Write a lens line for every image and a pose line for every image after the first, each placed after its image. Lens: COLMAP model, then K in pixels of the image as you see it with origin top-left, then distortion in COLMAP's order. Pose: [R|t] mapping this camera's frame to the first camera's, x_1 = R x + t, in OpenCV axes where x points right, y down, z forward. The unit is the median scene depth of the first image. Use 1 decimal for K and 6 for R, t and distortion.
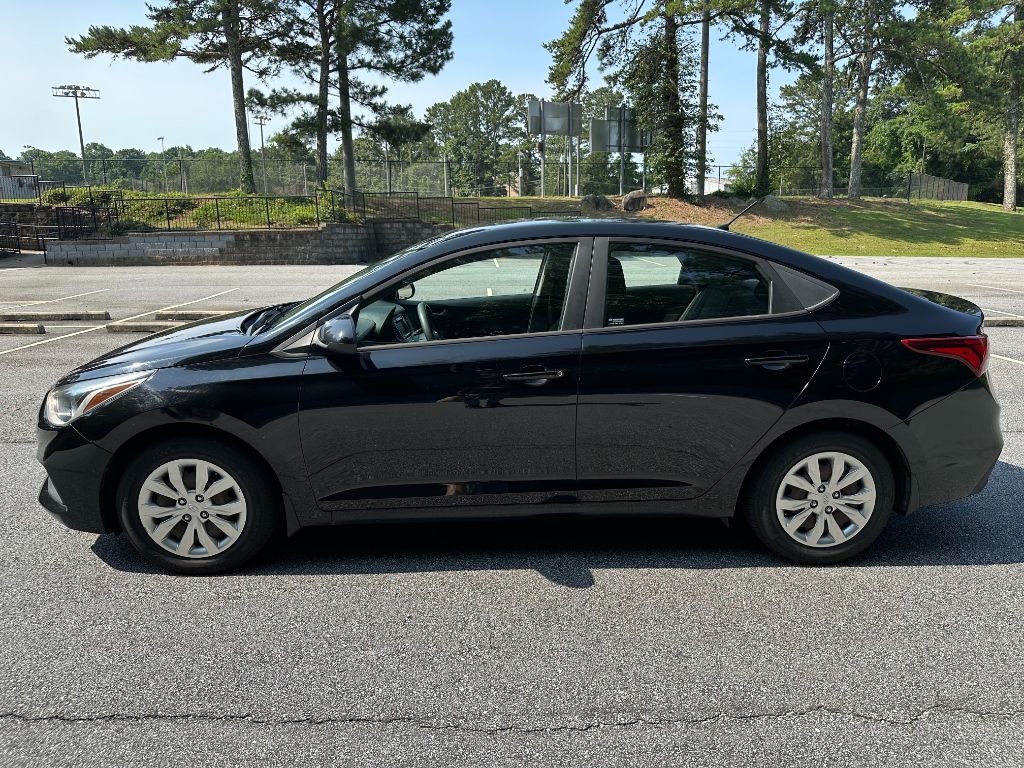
lens RADIAL K [[774.8, 0, 541.2], [0, 774.8, 388.4], [0, 0, 1]] dist [0.033654, -0.026869]
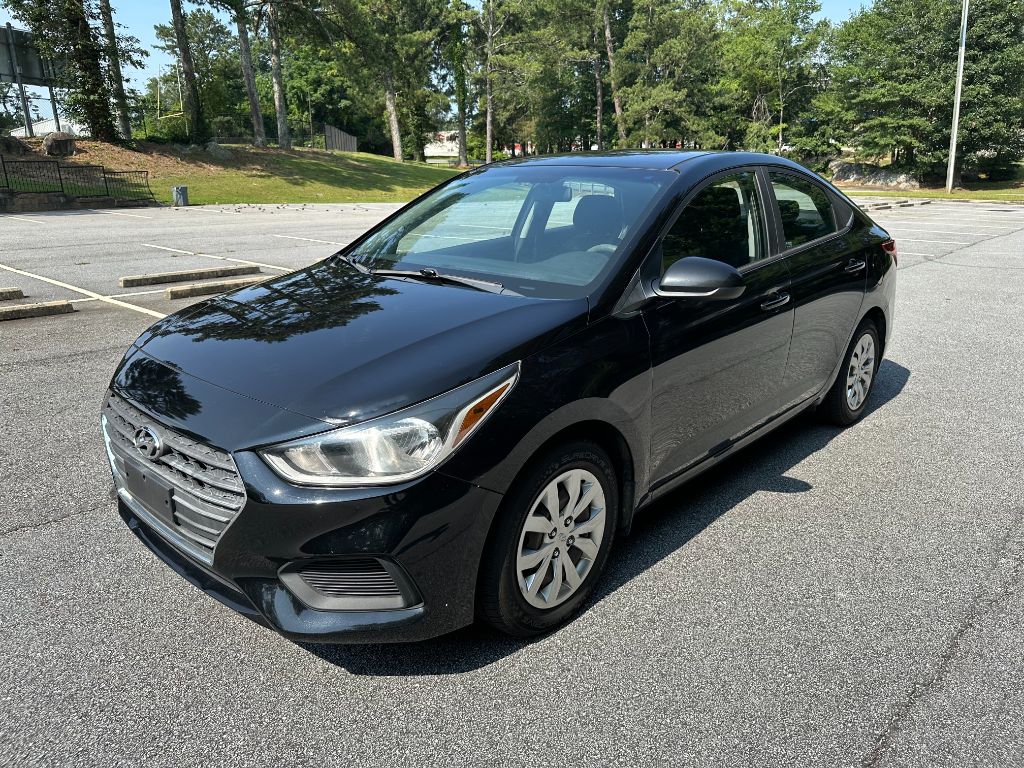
lens RADIAL K [[774.8, 0, 488.0], [0, 774.8, 371.0], [0, 0, 1]] dist [0.033654, -0.026869]
pose [[0.700751, -0.182199, 0.689748, -0.141359], [0.156885, 0.982526, 0.100149, -0.012624], [-0.695942, 0.038032, 0.717090, 0.073825]]
